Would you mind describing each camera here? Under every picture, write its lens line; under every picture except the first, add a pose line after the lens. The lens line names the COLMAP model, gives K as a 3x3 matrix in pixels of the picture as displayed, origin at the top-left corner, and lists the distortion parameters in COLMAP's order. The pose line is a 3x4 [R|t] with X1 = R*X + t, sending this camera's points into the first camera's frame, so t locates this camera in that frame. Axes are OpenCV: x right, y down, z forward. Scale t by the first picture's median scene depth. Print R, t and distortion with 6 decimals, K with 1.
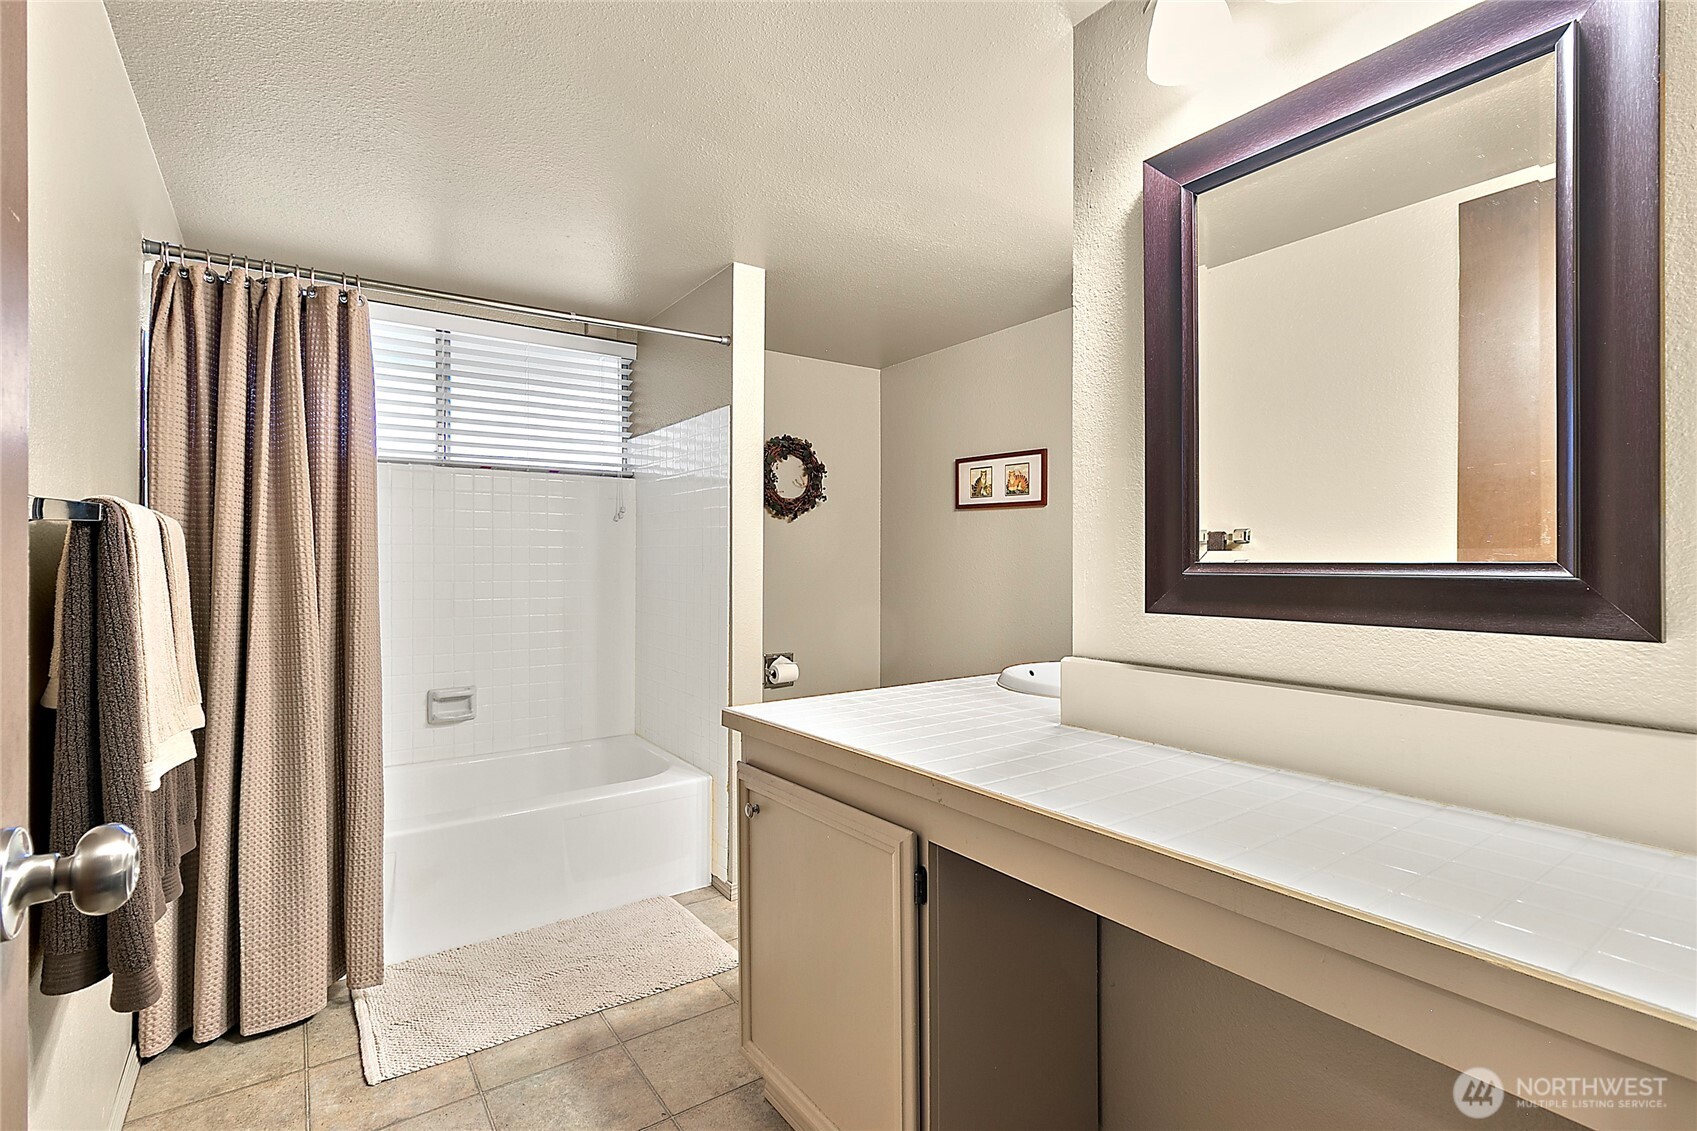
lens RADIAL K [[775.9, 0, 851.7], [0, 775.9, 556.4], [0, 0, 1]] dist [-0.000041, 0.000486]
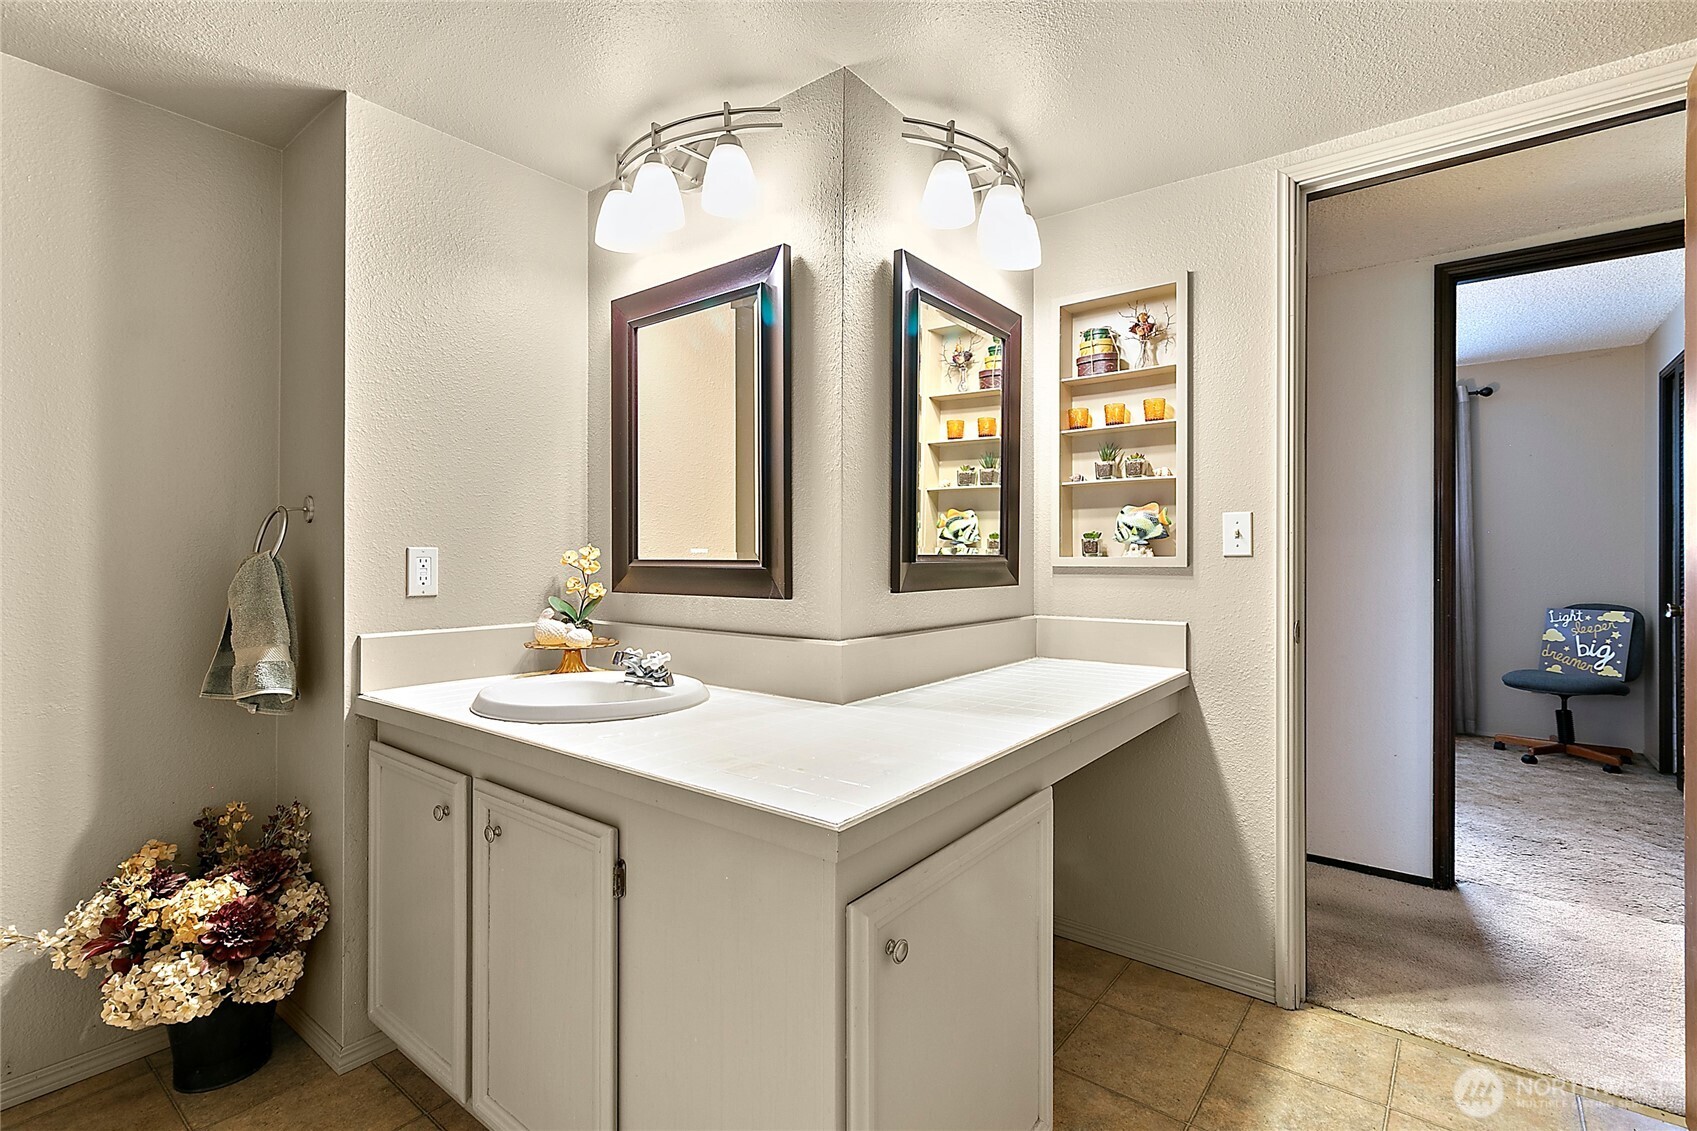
lens RADIAL K [[790.0, 0, 845.3], [0, 790.0, 550.8], [0, 0, 1]] dist [0.001975, 0.001067]
pose [[0.951372, 0.009444, 0.307901, 0.449048], [-0.007100, 0.999937, -0.008731, 0.000426], [-0.307964, 0.006121, 0.951378, -0.822930]]
